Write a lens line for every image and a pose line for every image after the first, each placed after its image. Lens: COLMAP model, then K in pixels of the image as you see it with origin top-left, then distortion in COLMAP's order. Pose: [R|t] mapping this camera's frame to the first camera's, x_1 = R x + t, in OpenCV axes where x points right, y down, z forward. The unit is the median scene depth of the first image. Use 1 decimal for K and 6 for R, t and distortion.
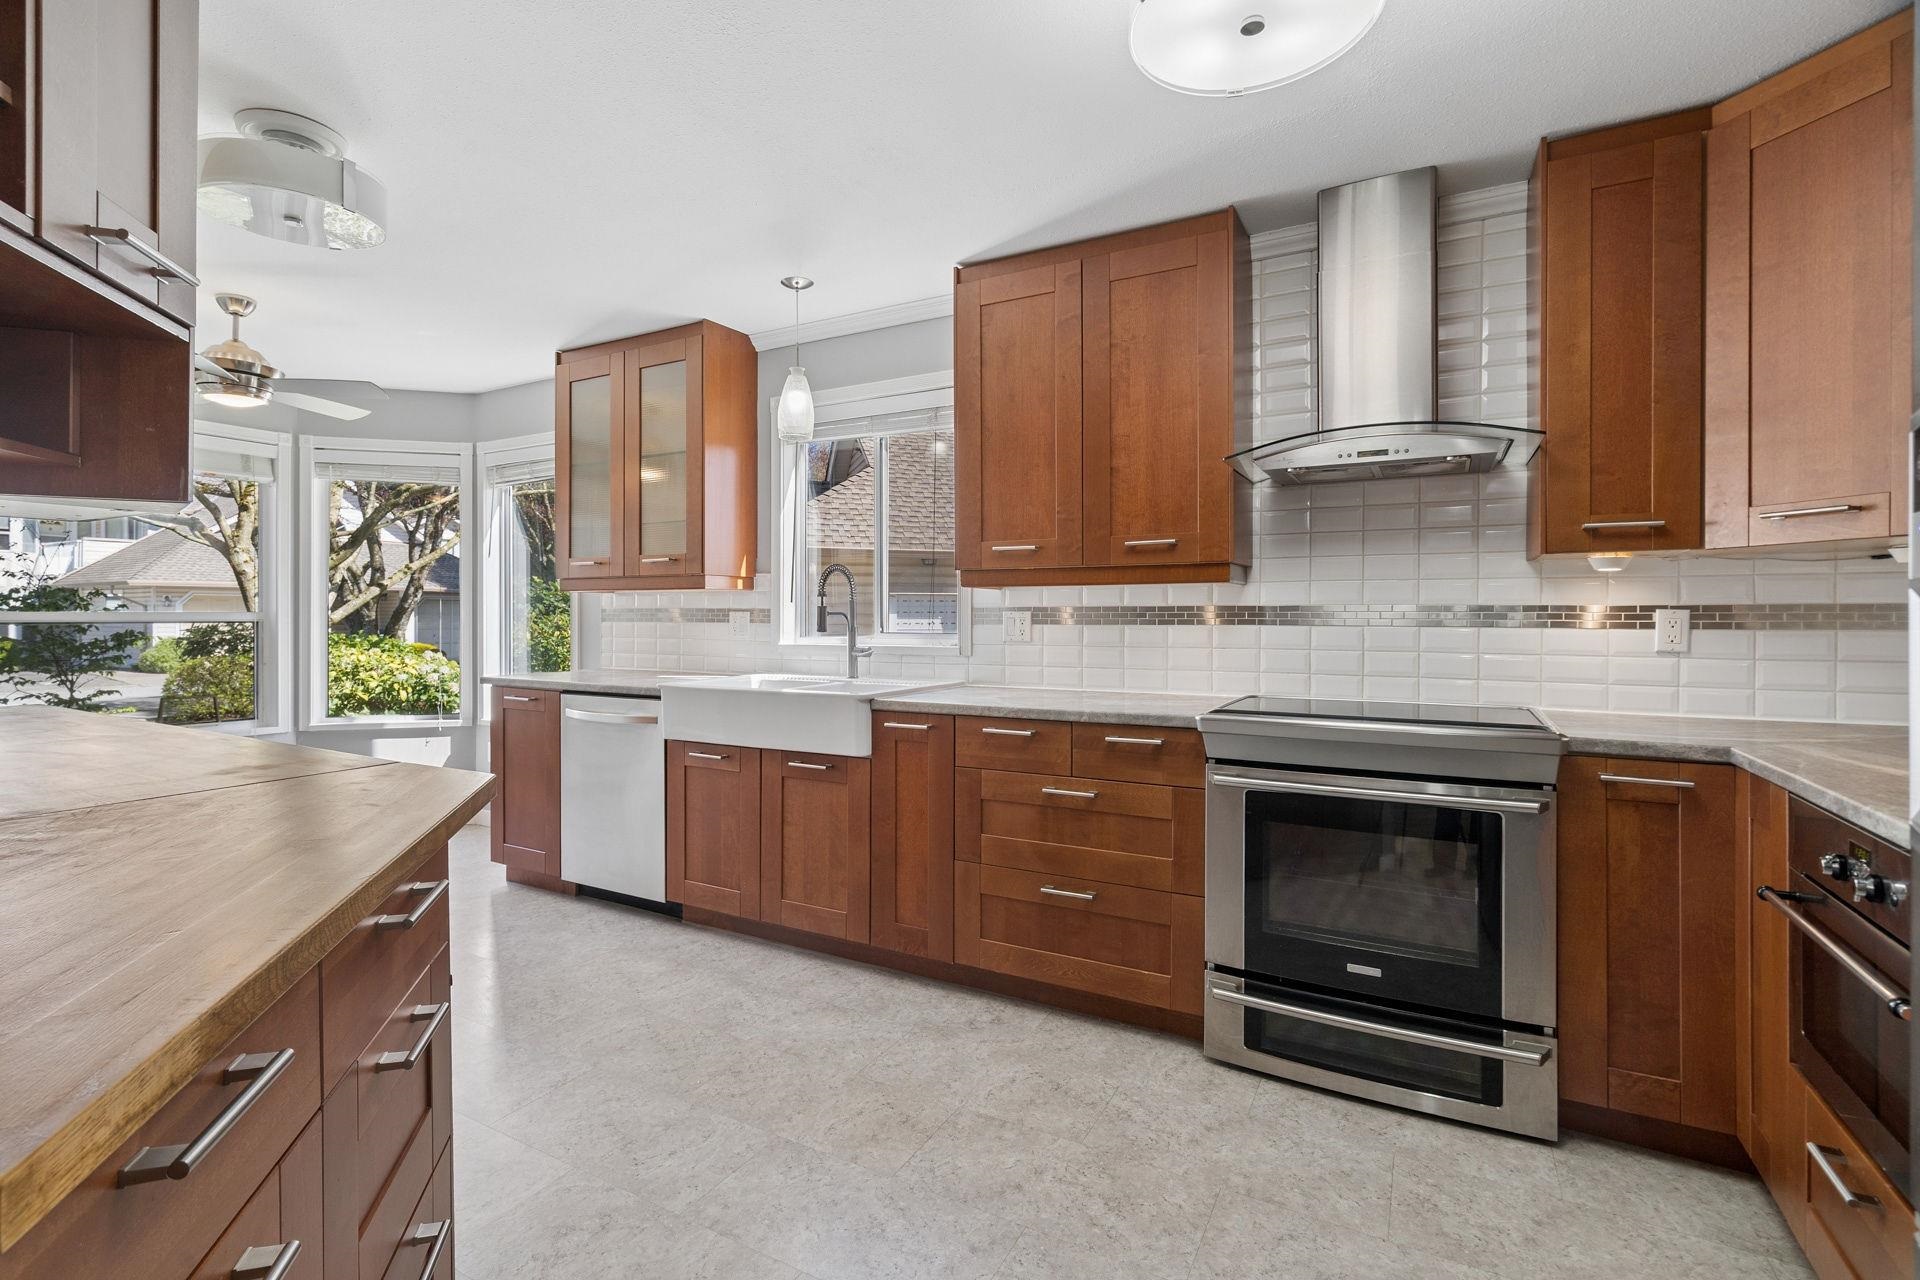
lens RADIAL K [[880.9, 0, 932.1], [0, 880.9, 622.9], [0, 0, 1]] dist [-0.002110, 0.001078]
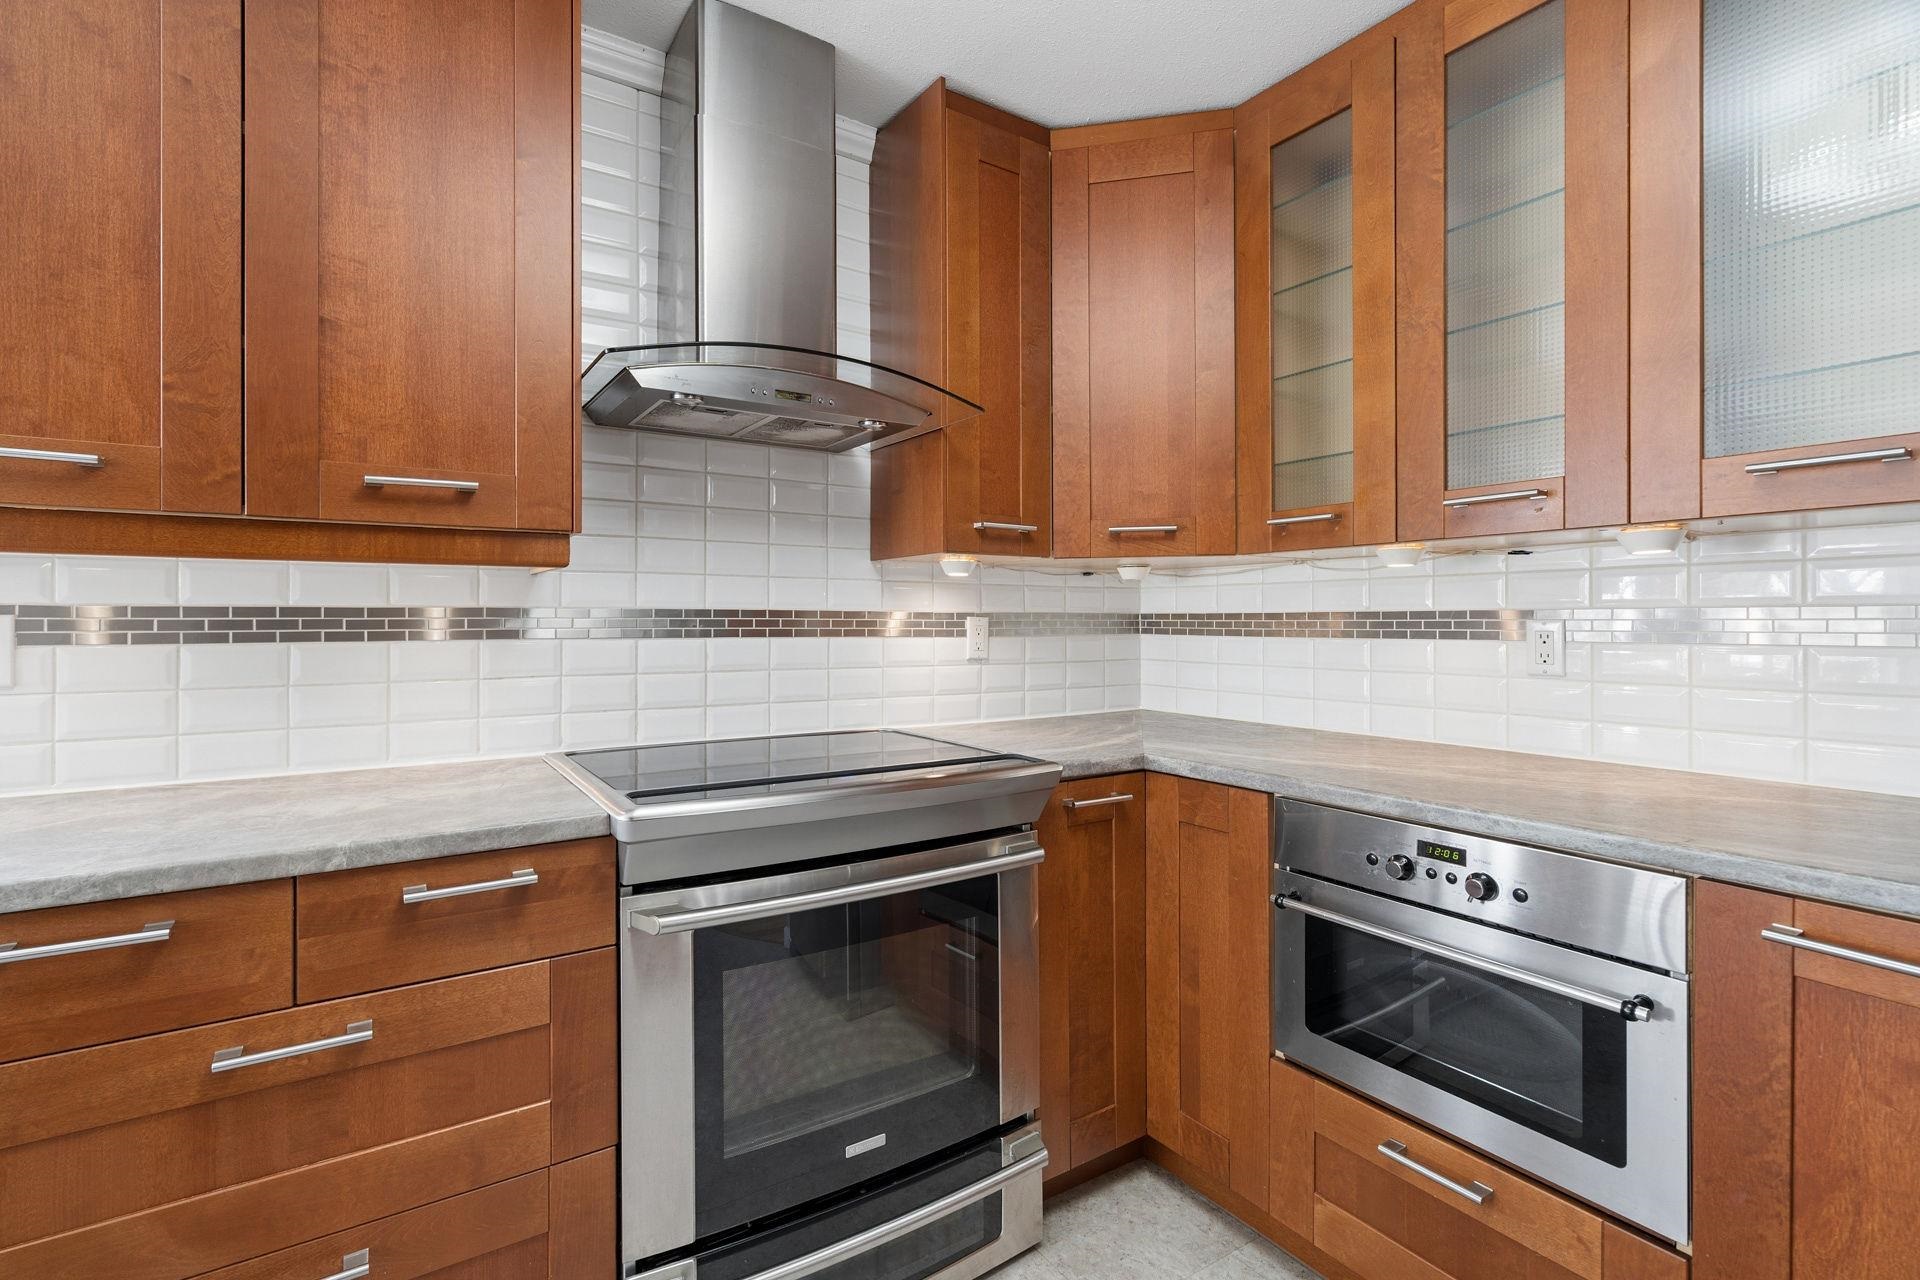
lens RADIAL K [[888.8, 0, 933.5], [0, 888.8, 616.4], [0, 0, 1]] dist [-0.004049, -0.000251]
pose [[0.455109, 0.003702, 0.890428, -0.081466], [0.007720, 0.999937, -0.008103, -0.007370], [-0.890402, 0.010562, 0.455051, 0.528481]]
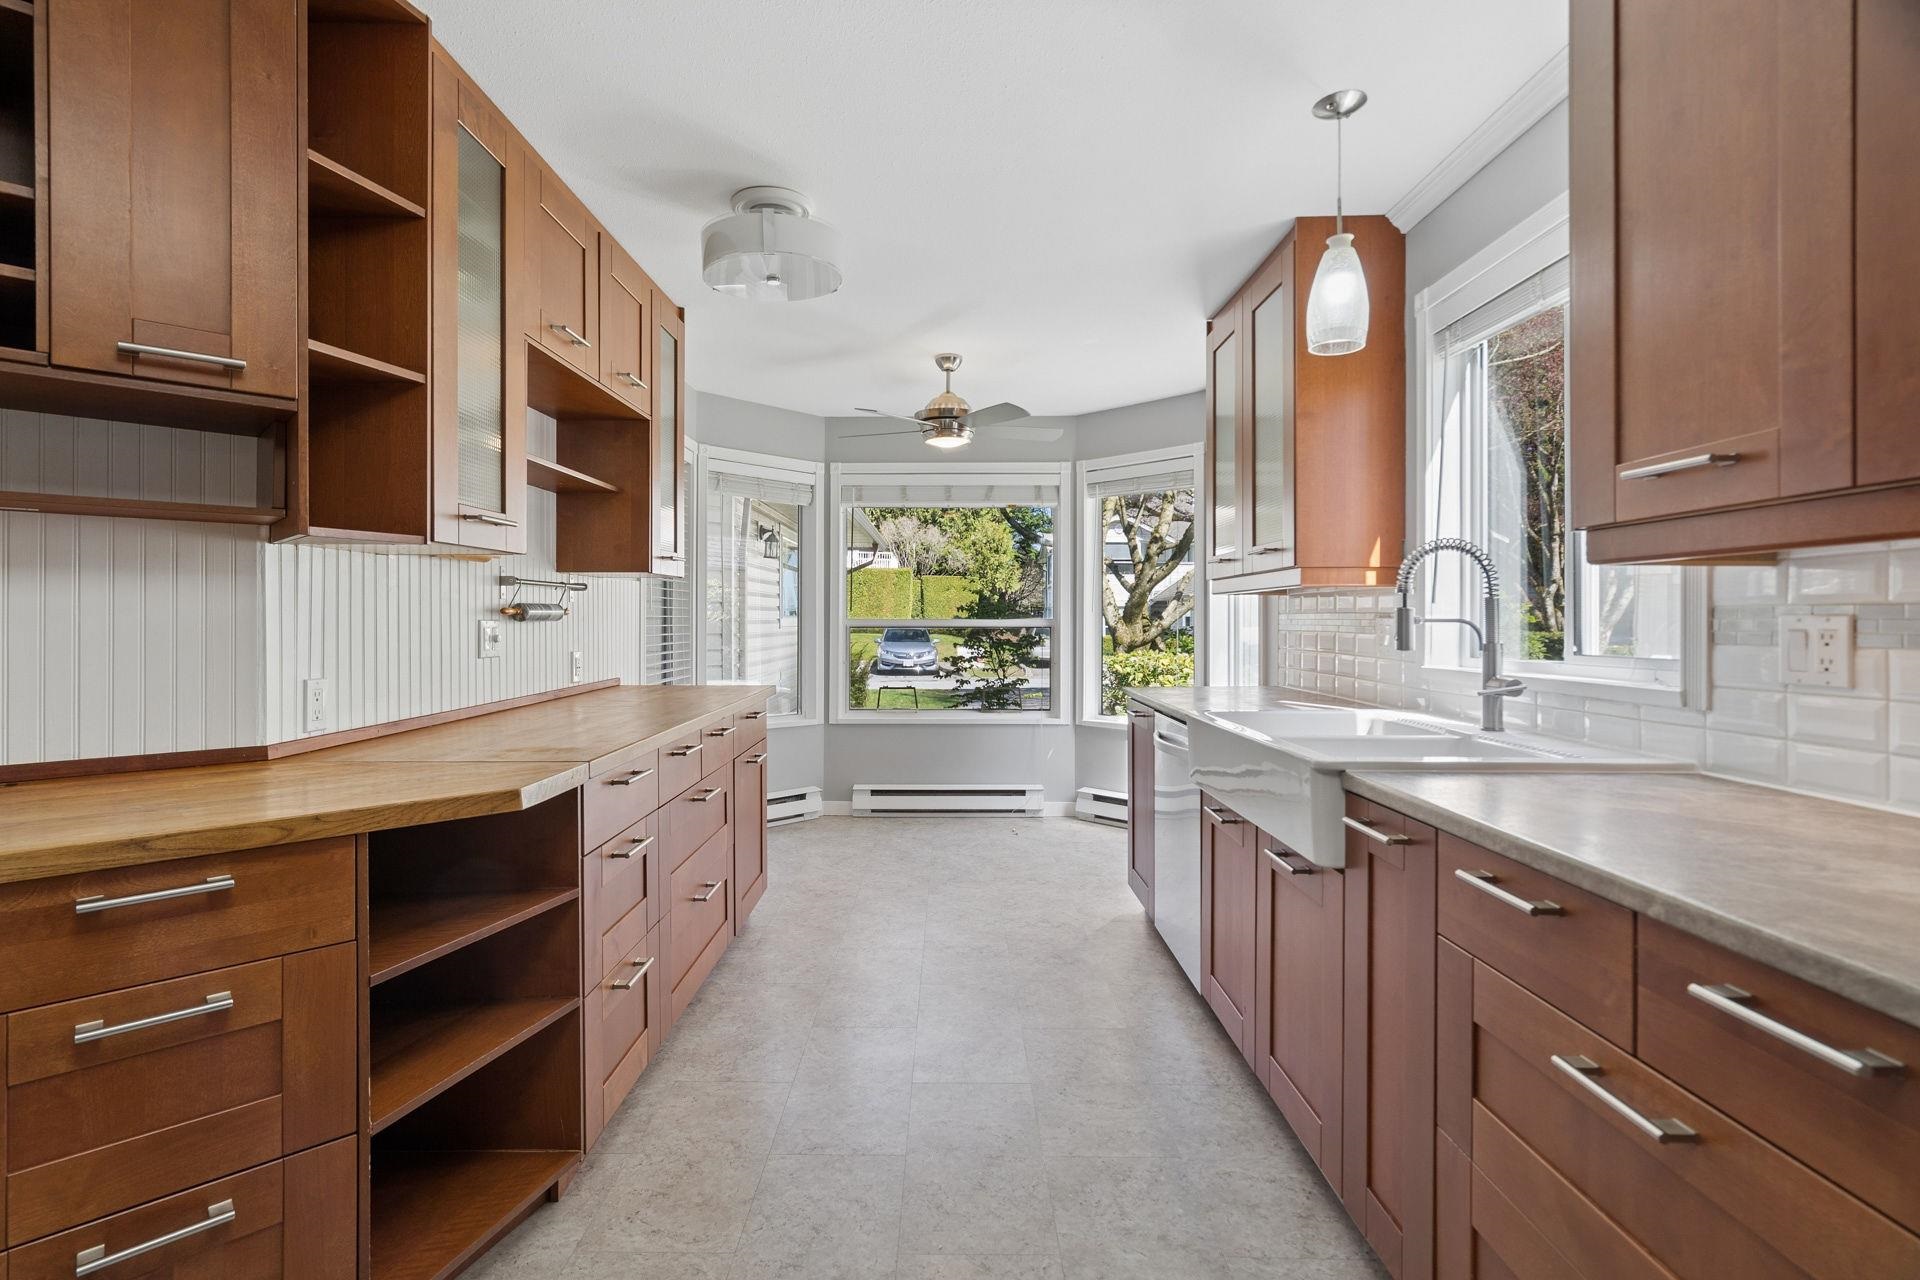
lens RADIAL K [[880.9, 0, 932.1], [0, 880.9, 622.9], [0, 0, 1]] dist [-0.002110, 0.001078]
pose [[0.491321, 0.001913, -0.870976, 0.335883], [-0.006241, 0.999980, -0.001325, -0.008030], [0.870956, 0.006087, 0.491323, 0.550667]]
